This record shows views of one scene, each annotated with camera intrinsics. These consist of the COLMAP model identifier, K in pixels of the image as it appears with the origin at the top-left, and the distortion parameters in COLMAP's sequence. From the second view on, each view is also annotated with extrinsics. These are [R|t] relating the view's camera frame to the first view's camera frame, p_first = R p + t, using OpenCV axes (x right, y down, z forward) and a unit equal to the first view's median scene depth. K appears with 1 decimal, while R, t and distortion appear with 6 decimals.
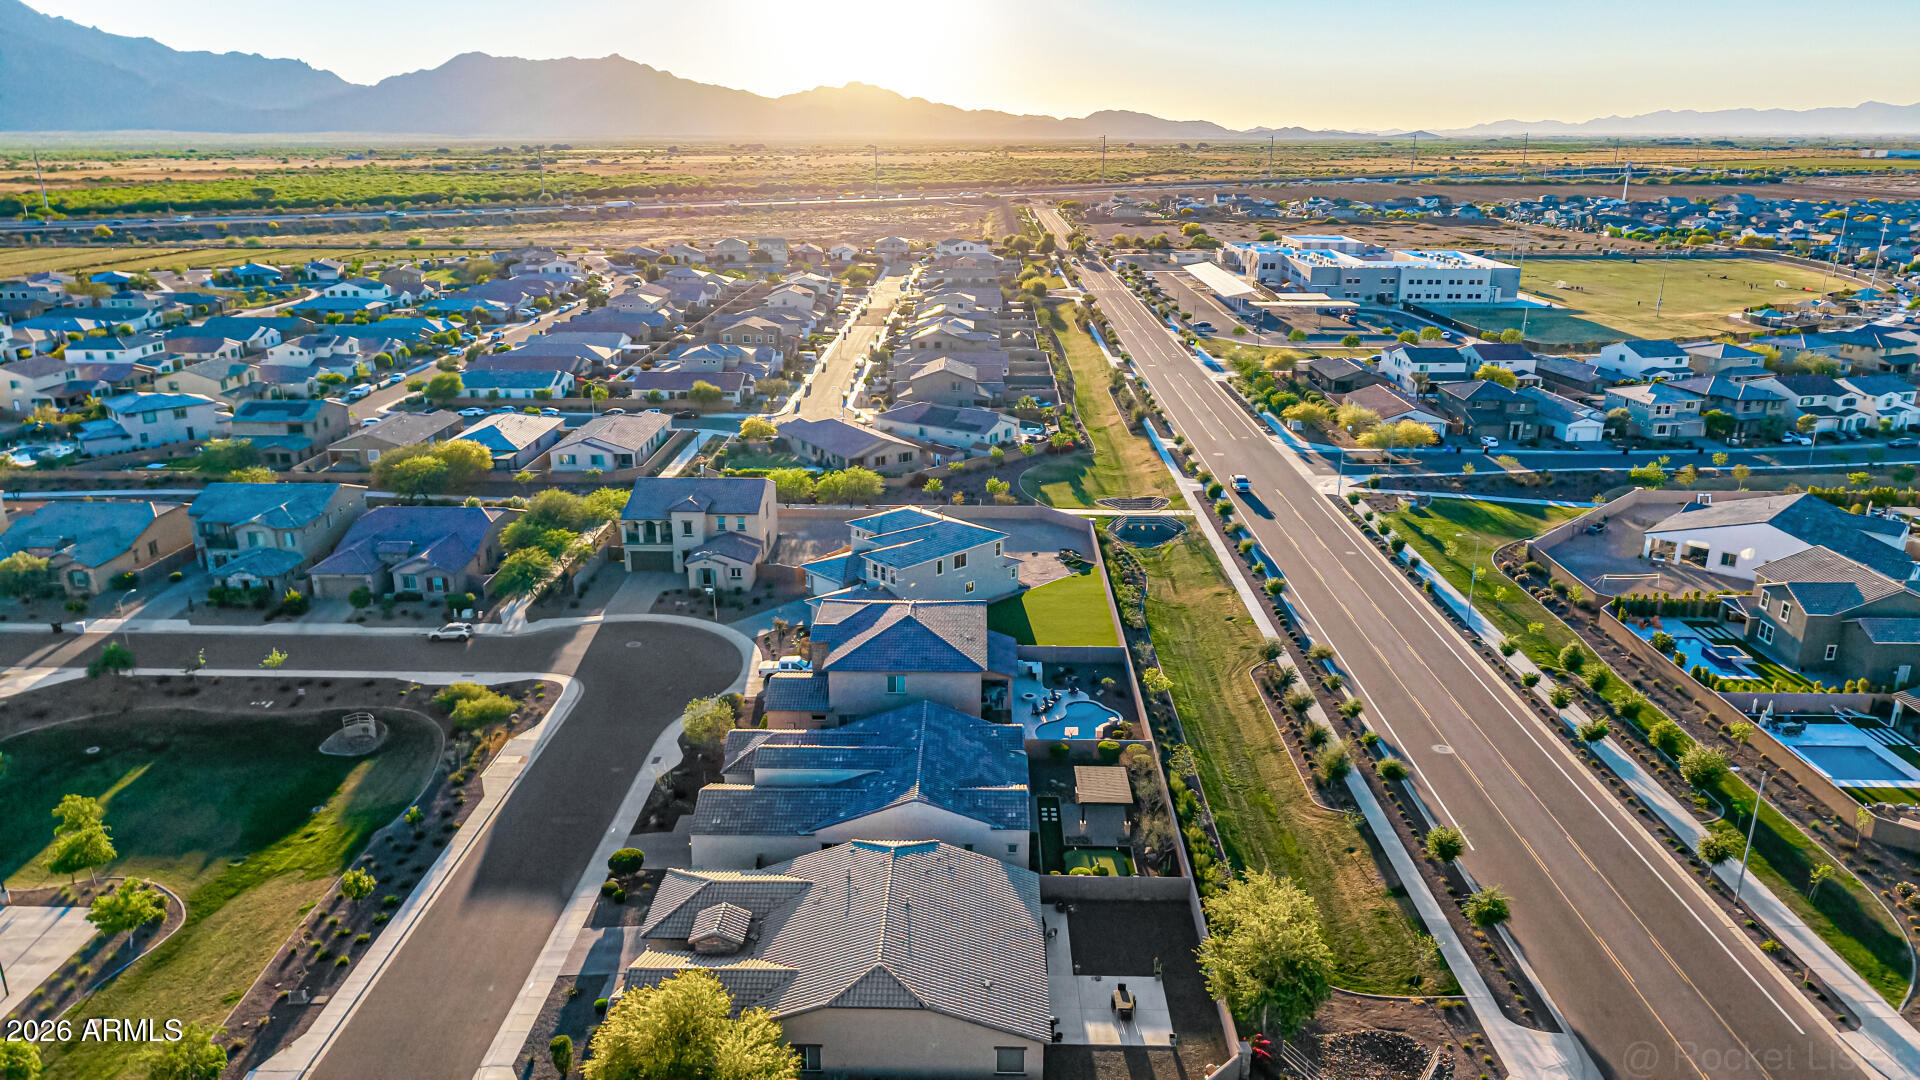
lens RADIAL K [[1291.5, 0, 960.0], [0, 1291.5, 540.0], [0, 0, 1]] dist [0.005201, -0.002635]
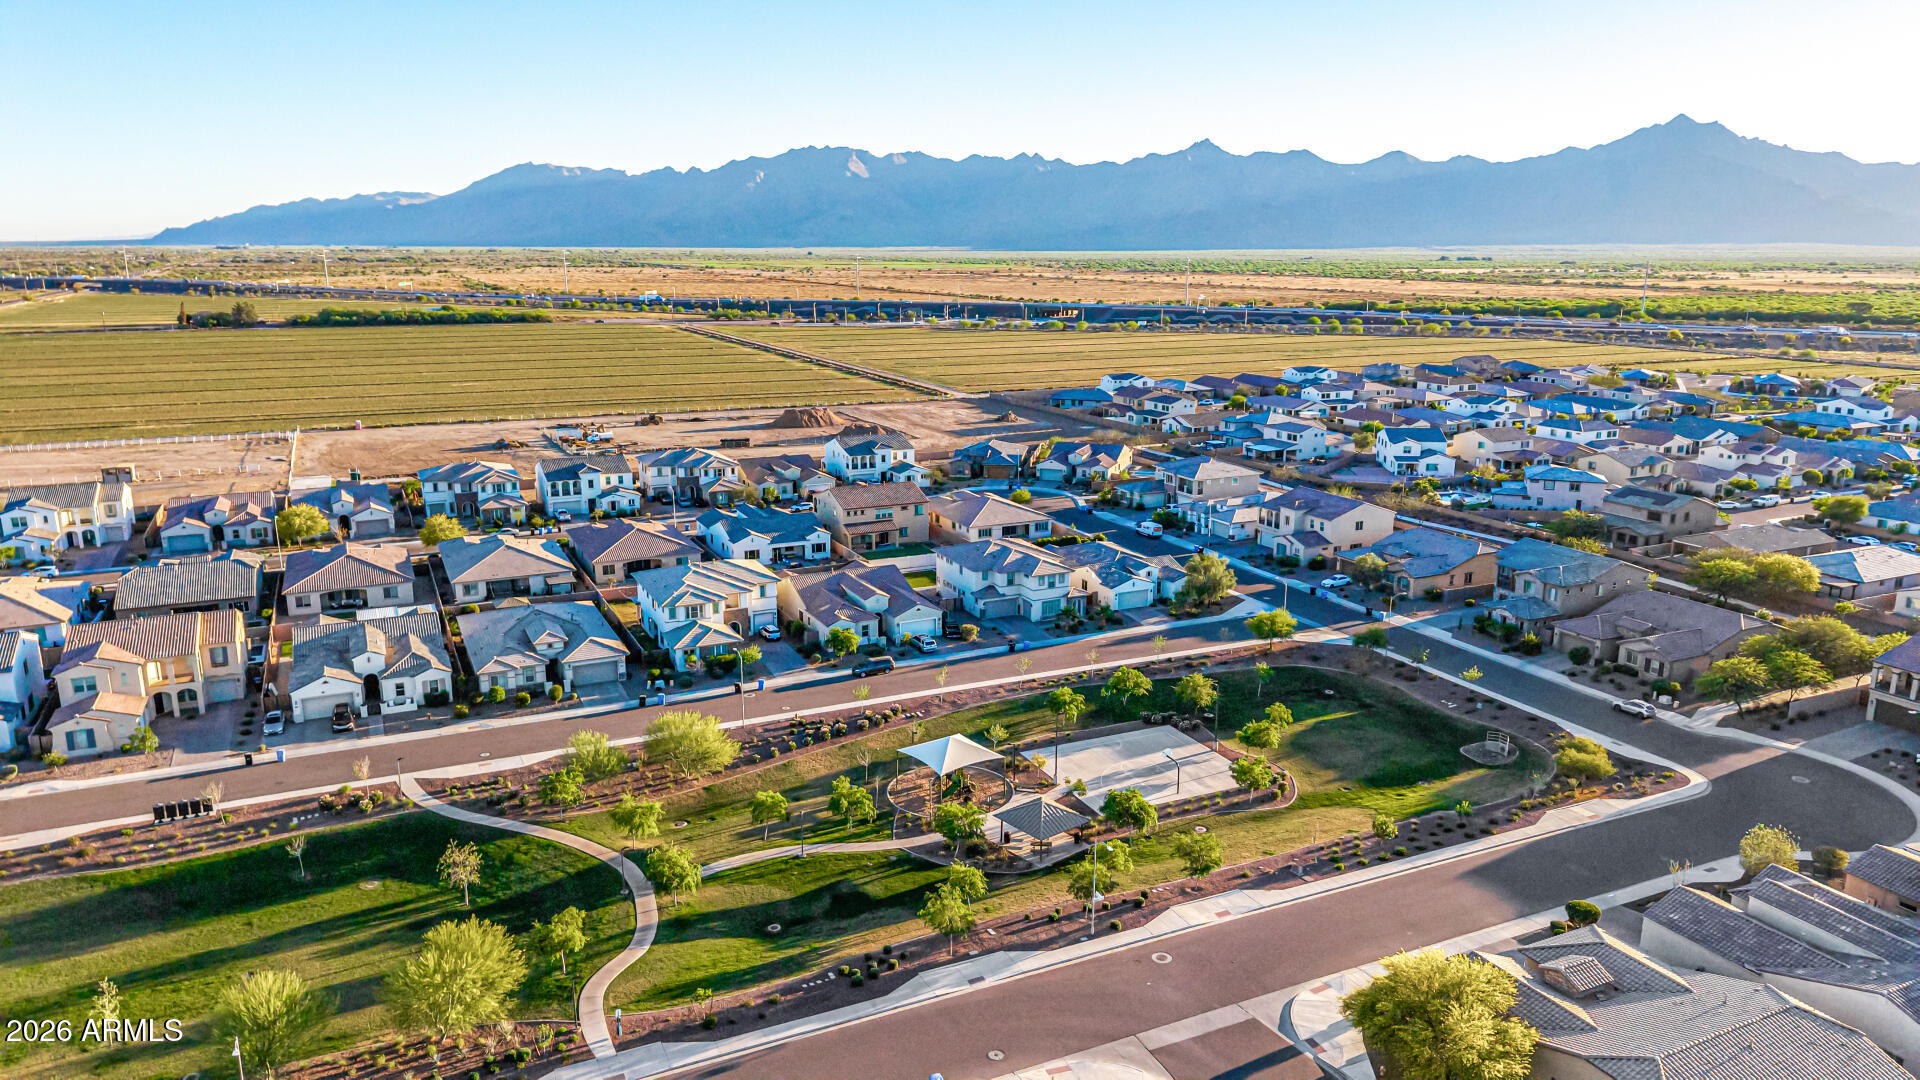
lens RADIAL K [[1276.5, 0, 955.8], [0, 1276.5, 555.4], [0, 0, 1]] dist [0.042511, -0.051632]
pose [[0.443014, 0.212277, -0.871021, 0.247839], [-0.271445, 0.957720, 0.095346, 0.001528], [0.854433, 0.194195, 0.481905, -0.017183]]
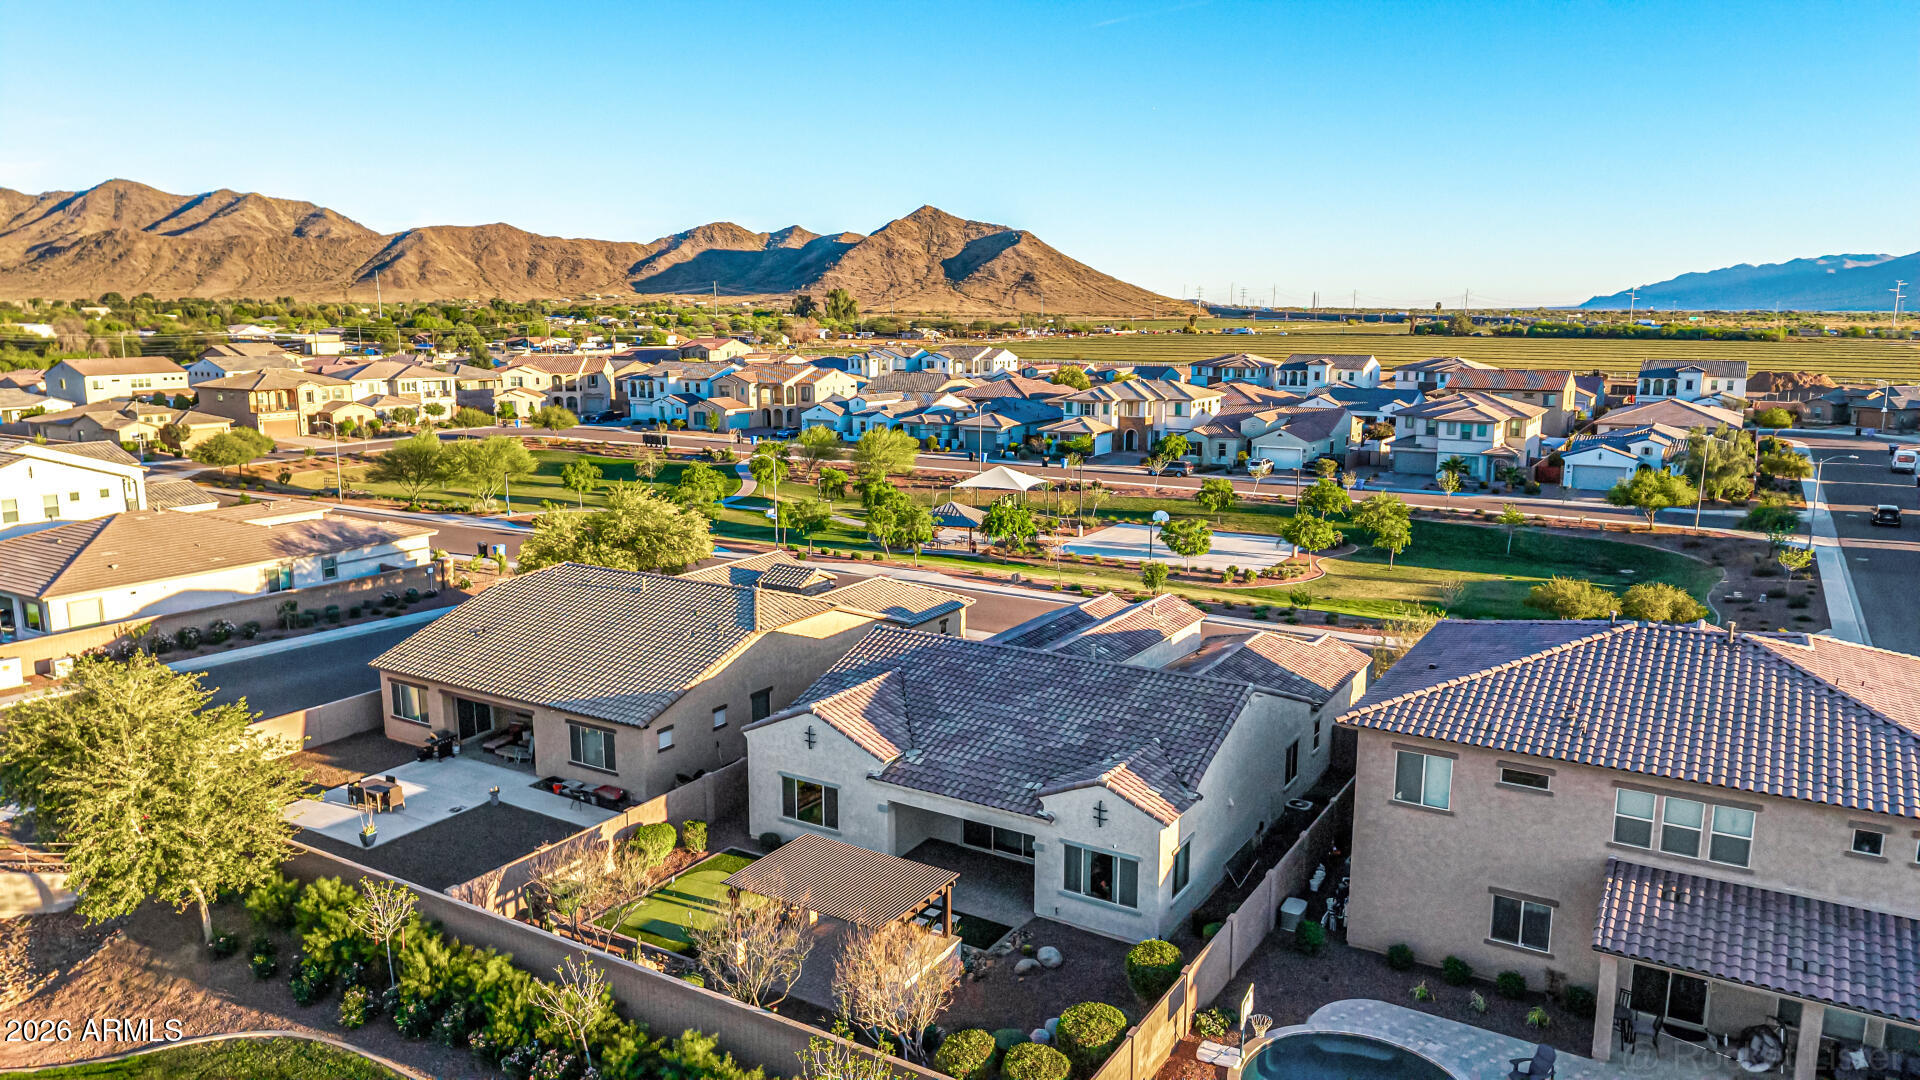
lens RADIAL K [[1276.5, 0, 955.8], [0, 1276.5, 555.4], [0, 0, 1]] dist [0.042511, -0.051632]
pose [[-0.509789, 0.160233, -0.845246, 0.274478], [-0.261673, 0.907070, 0.329774, -0.019040], [0.819538, 0.389293, -0.420486, 0.797732]]
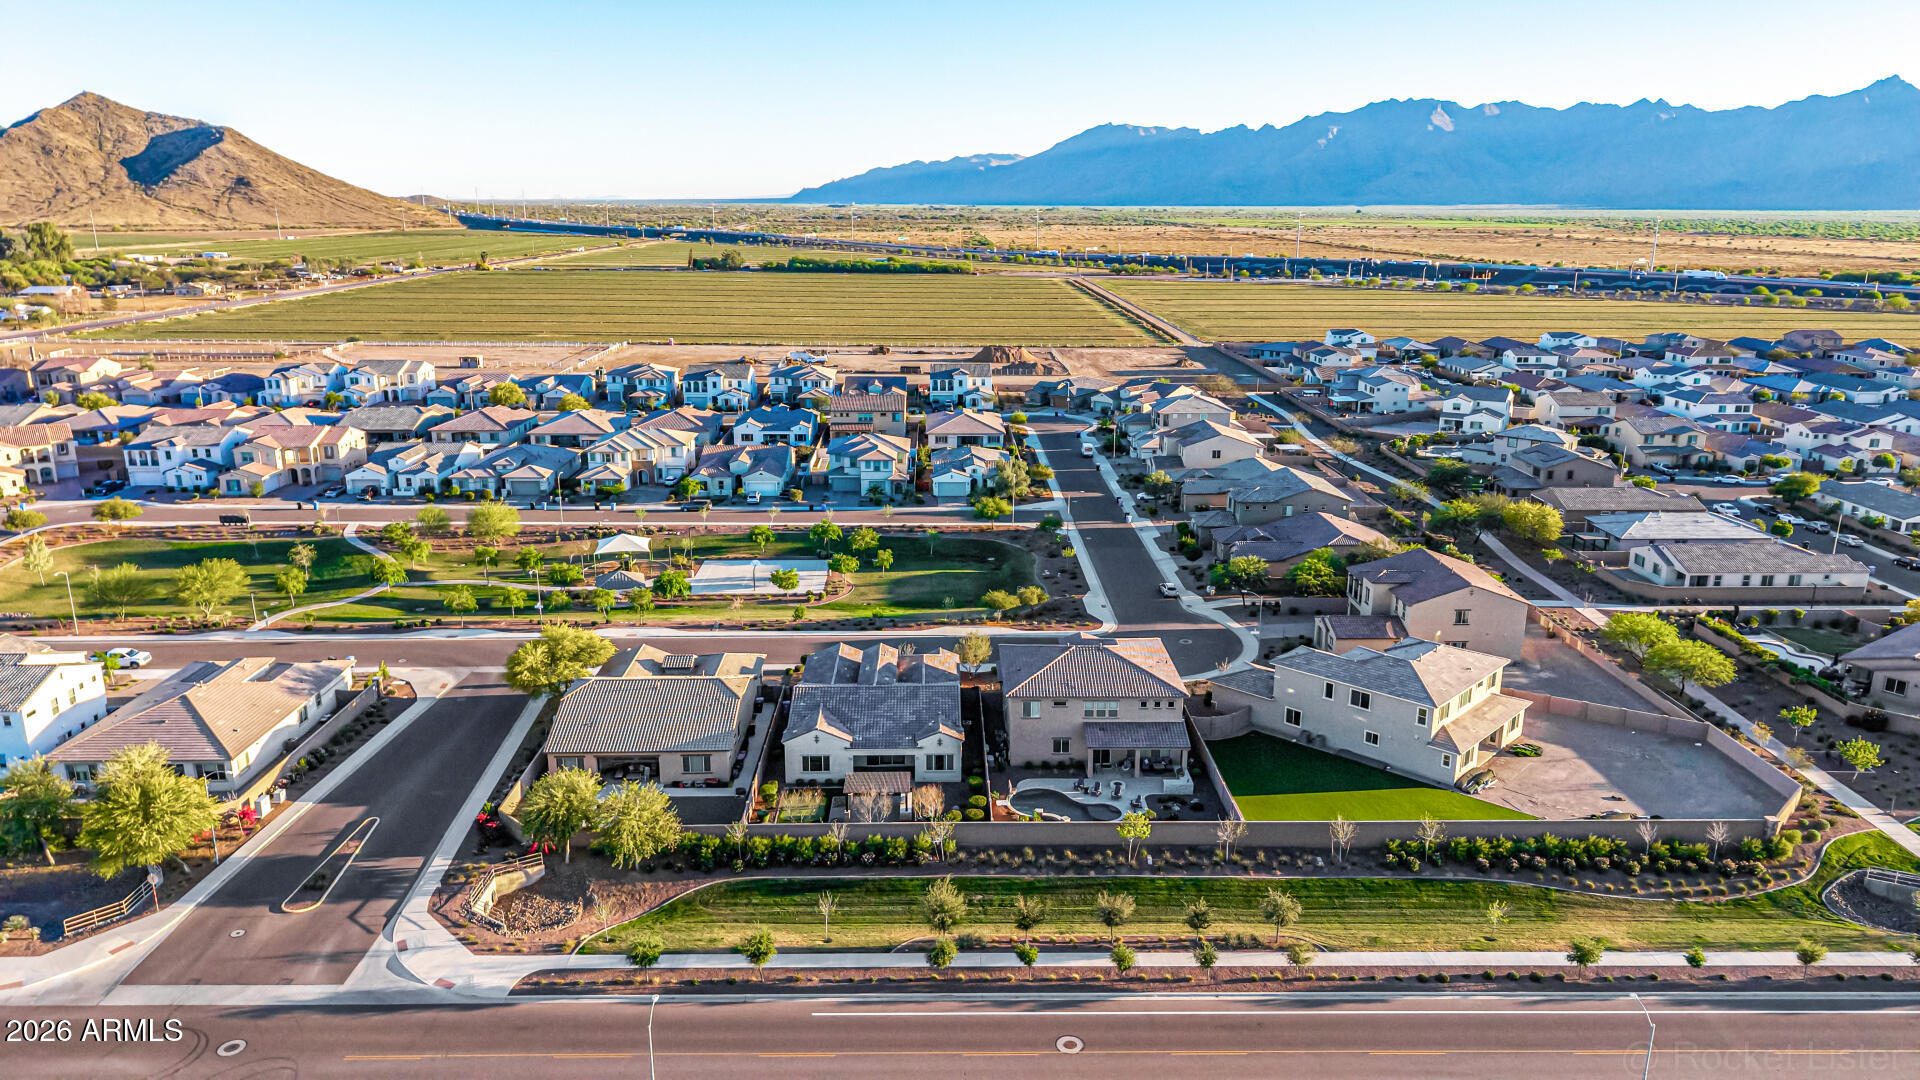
lens RADIAL K [[1276.5, 0, 955.8], [0, 1276.5, 555.4], [0, 0, 1]] dist [0.042511, -0.051632]
pose [[0.032448, 0.266247, -0.963358, 0.789311], [-0.304591, 0.920651, 0.244185, -0.198640], [0.951930, 0.285507, 0.110970, 0.615167]]
